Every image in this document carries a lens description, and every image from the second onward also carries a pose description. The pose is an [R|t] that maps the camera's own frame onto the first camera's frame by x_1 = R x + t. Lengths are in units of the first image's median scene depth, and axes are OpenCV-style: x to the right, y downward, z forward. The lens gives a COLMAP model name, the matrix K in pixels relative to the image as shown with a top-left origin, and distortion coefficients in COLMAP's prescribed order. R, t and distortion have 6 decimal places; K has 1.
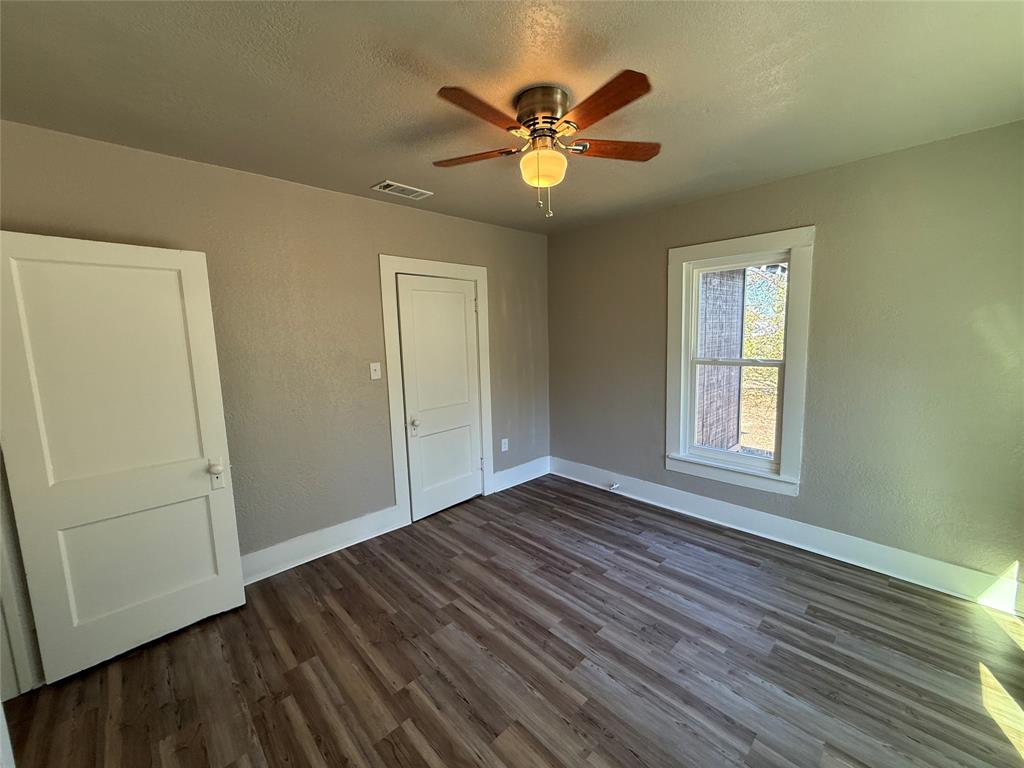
lens RADIAL K [[406.8, 0, 510.3], [0, 406.8, 384.9], [0, 0, 1]] dist [-0.001793, 0.000379]
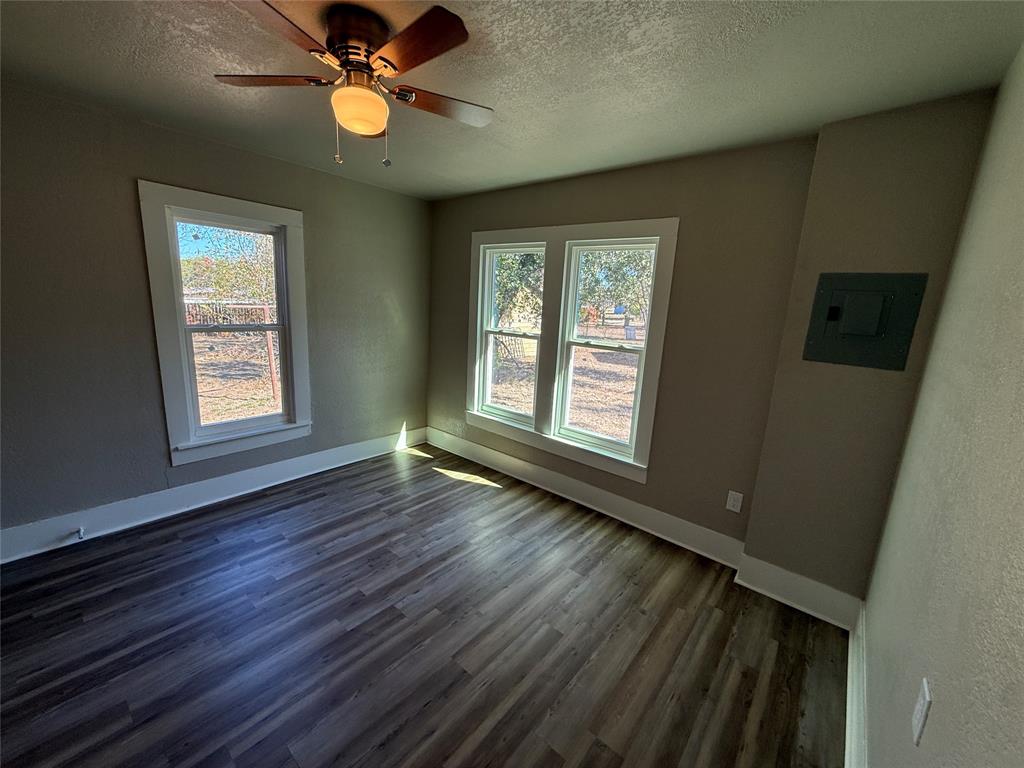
lens RADIAL K [[406.8, 0, 510.3], [0, 406.8, 384.9], [0, 0, 1]] dist [-0.001793, 0.000379]
pose [[-0.116830, -0.178817, 0.976921, -0.586564], [0.077989, 0.978968, 0.188519, -0.064012], [-0.990085, 0.098214, -0.100428, 0.536998]]
